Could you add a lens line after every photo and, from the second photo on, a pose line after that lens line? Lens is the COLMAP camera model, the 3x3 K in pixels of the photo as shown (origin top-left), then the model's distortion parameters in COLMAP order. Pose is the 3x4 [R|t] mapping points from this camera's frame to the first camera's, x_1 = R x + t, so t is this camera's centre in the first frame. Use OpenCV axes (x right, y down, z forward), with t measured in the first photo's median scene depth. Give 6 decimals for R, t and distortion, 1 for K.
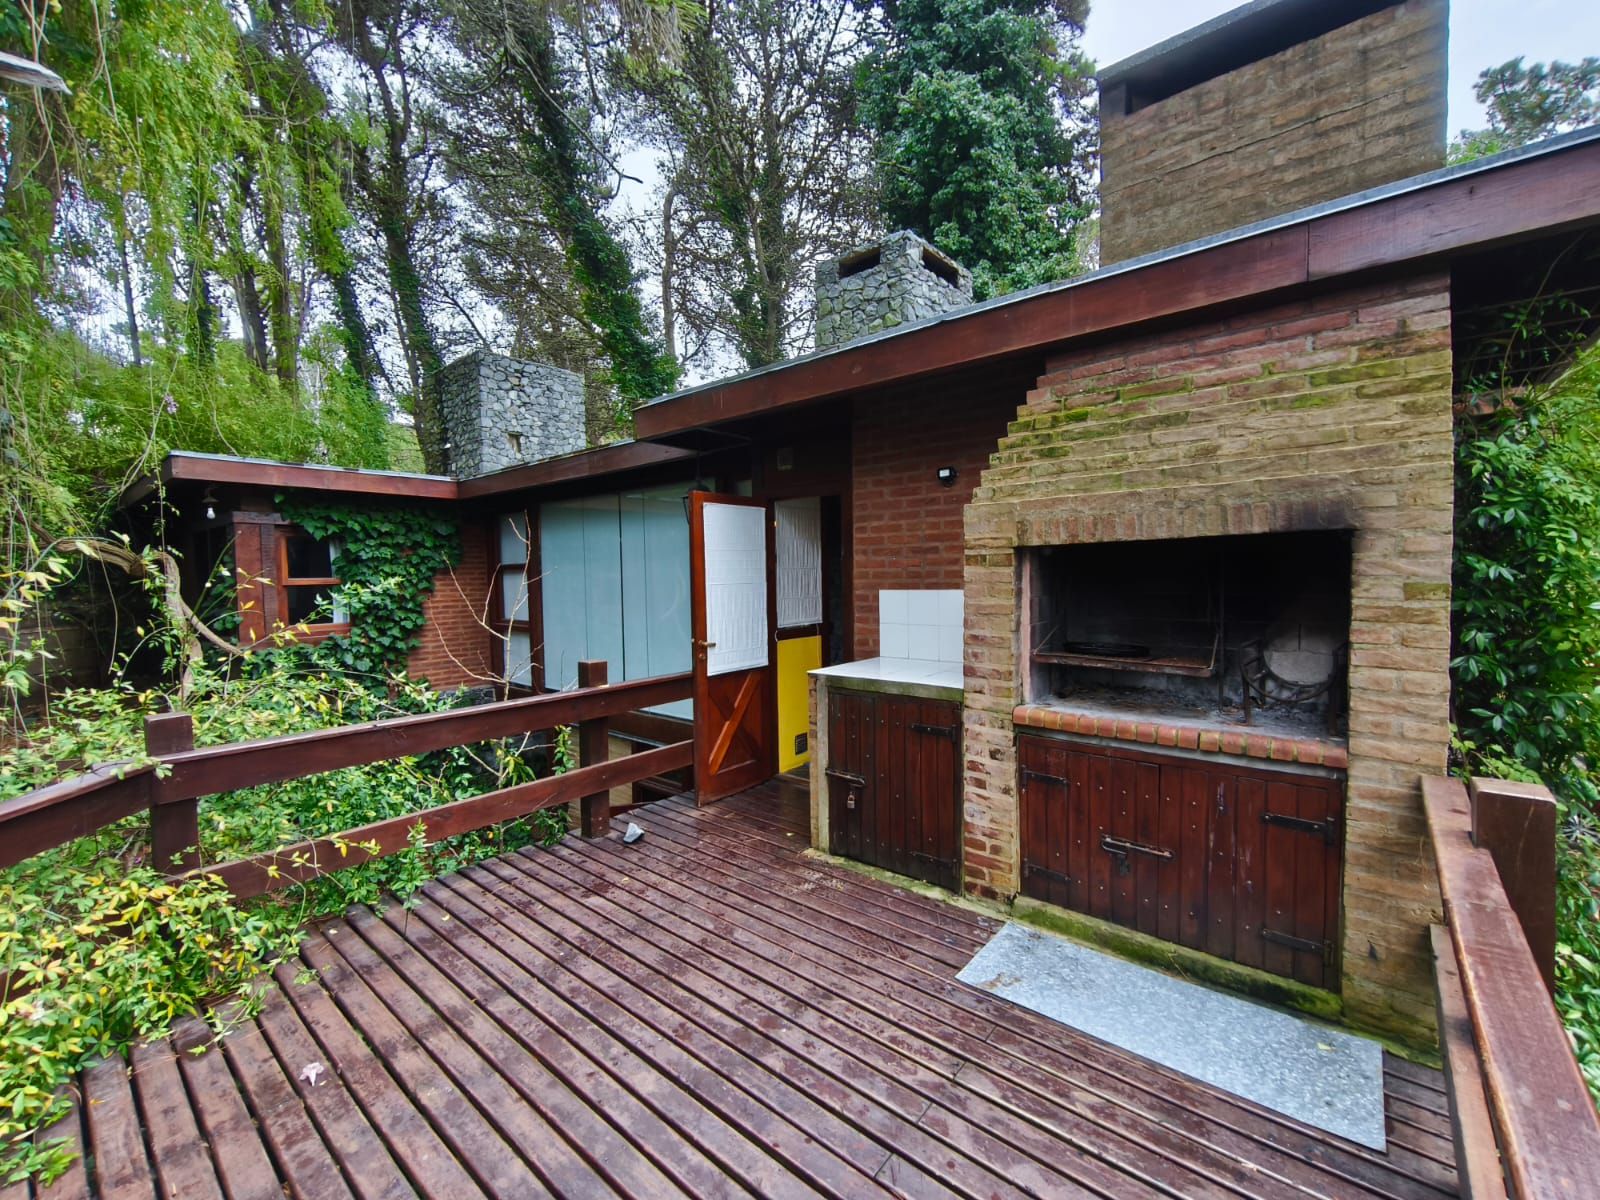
lens RADIAL K [[660.8, 0, 799.0], [0, 660.8, 596.9], [0, 0, 1]] dist [-0.003790, 0.000121]
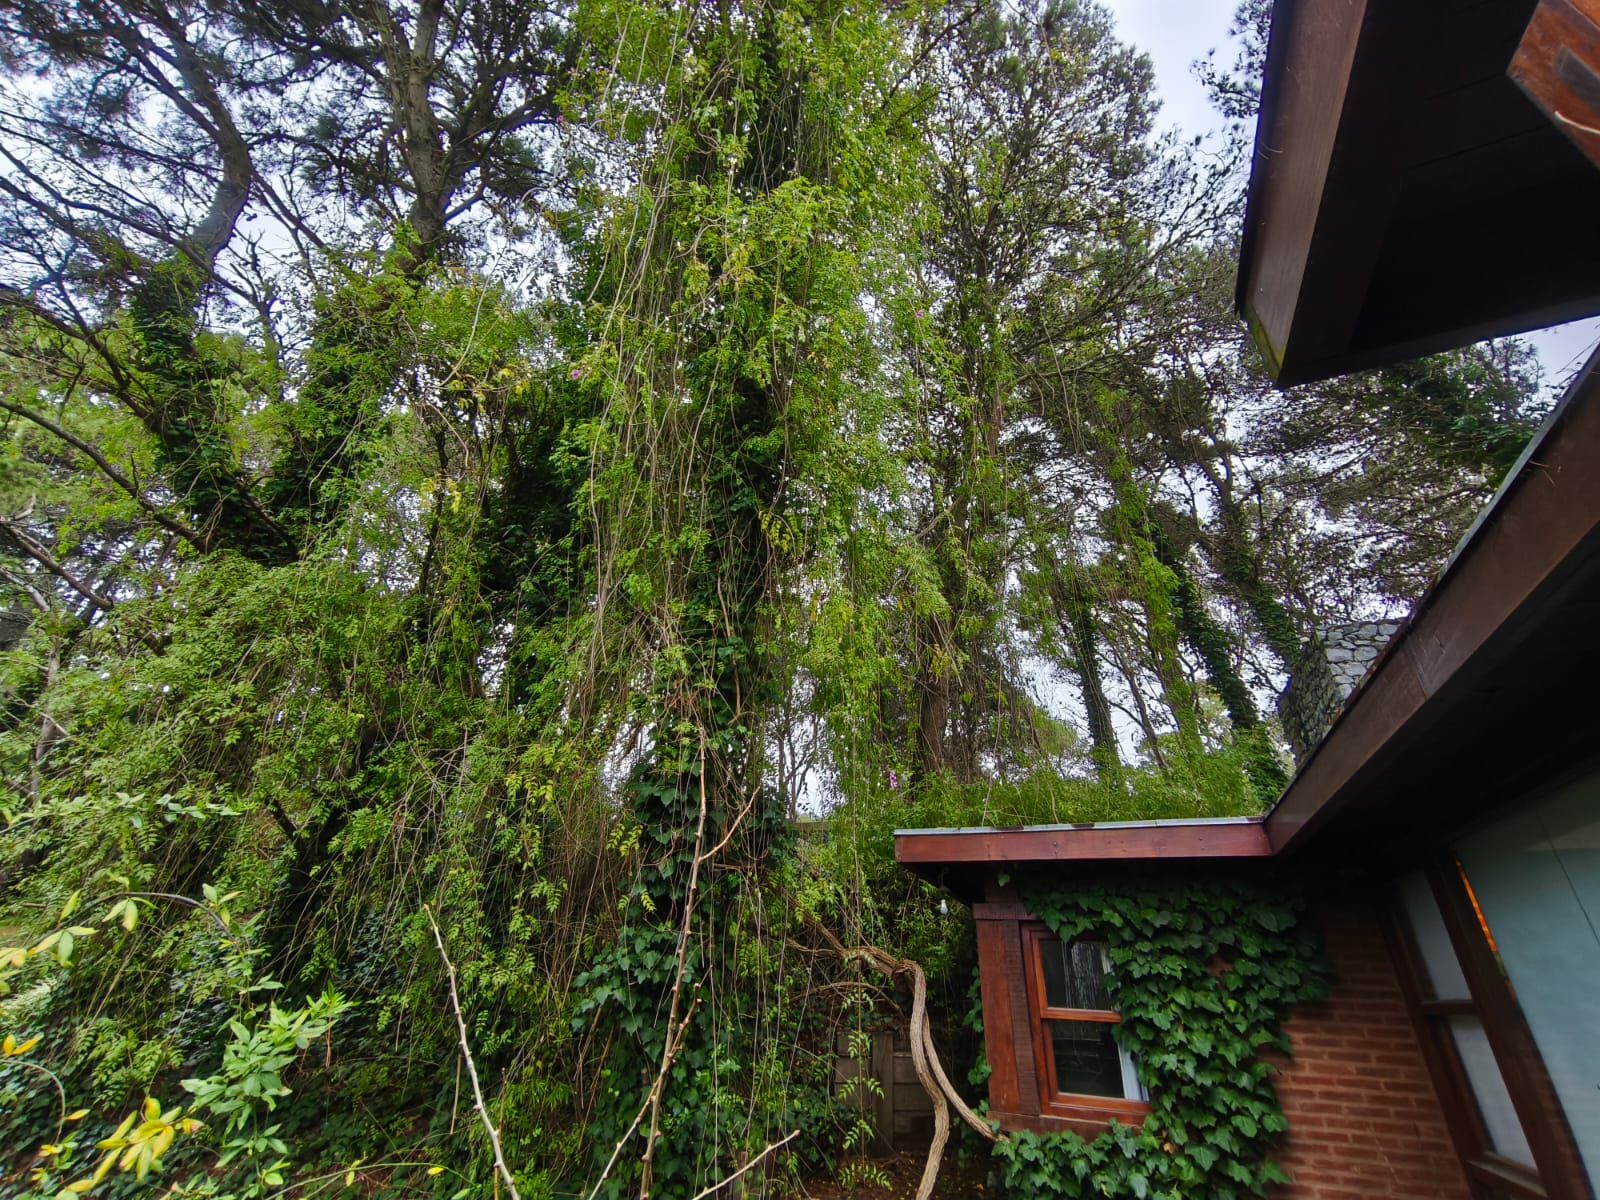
lens RADIAL K [[660.8, 0, 795.9], [0, 660.8, 605.3], [0, 0, 1]] dist [-0.003790, 0.000121]
pose [[0.291342, -0.451247, -0.843502, -0.082592], [-0.088037, 0.865364, -0.493351, -0.025653], [0.952559, 0.217993, 0.212391, 0.478365]]
